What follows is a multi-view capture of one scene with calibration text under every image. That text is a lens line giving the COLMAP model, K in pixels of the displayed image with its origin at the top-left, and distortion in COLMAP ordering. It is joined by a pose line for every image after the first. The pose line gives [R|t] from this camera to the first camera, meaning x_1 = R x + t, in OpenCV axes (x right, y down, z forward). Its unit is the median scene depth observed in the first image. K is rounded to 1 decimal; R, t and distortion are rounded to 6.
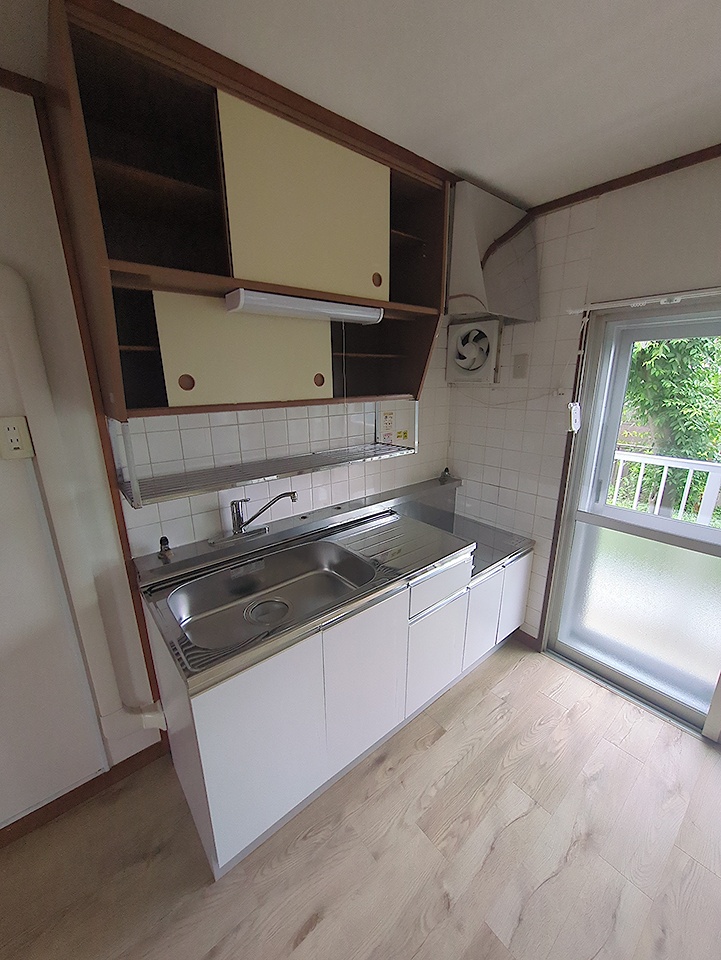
lens RADIAL K [[378.0, 0, 360.4], [0, 378.0, 484.8], [0, 0, 1]] dist [-0.006005, 0.002127]
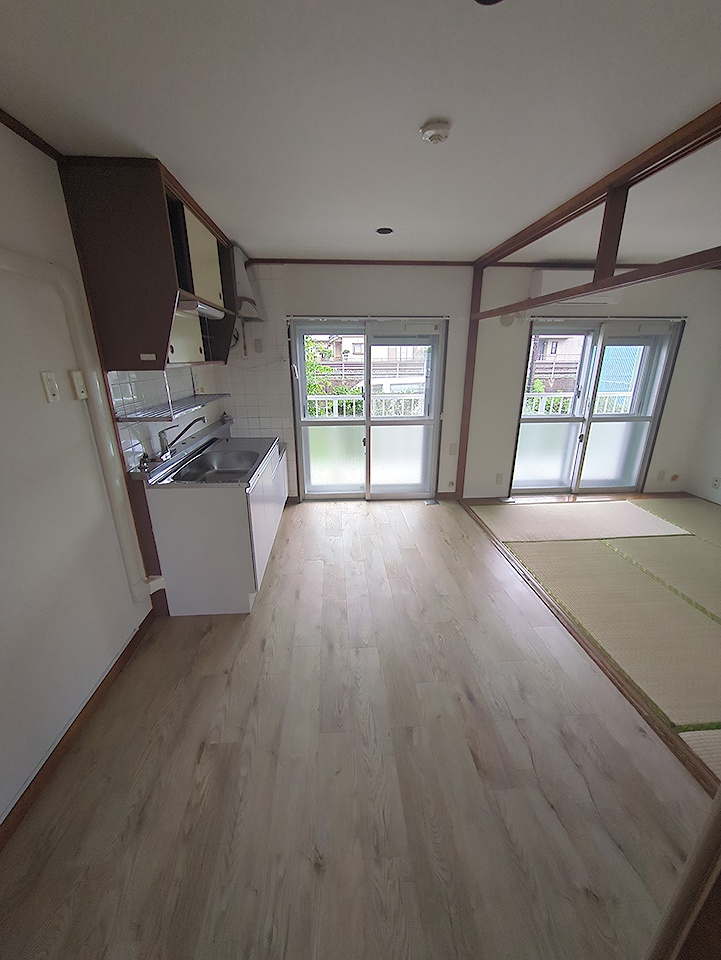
lens RADIAL K [[378.0, 0, 359.5], [0, 378.0, 484.4], [0, 0, 1]] dist [-0.006005, 0.002127]
pose [[0.583476, -0.255069, 0.771035, -0.938876], [0.223386, 0.963183, 0.149588, 0.174434], [-0.780803, 0.084958, 0.618974, -0.470818]]
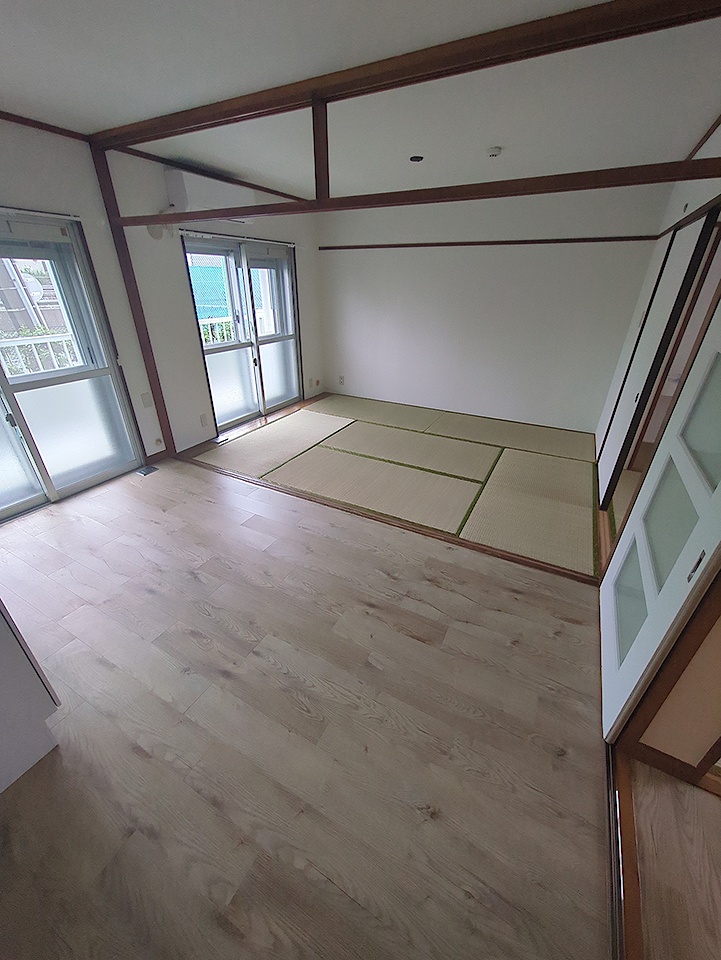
lens RADIAL K [[378.0, 0, 358.8], [0, 378.0, 483.6], [0, 0, 1]] dist [-0.006005, 0.002127]
pose [[-0.371453, -0.434041, 0.820750, -0.887682], [0.253488, 0.803004, 0.539379, 0.033588], [-0.893178, 0.408404, -0.188255, 0.056783]]
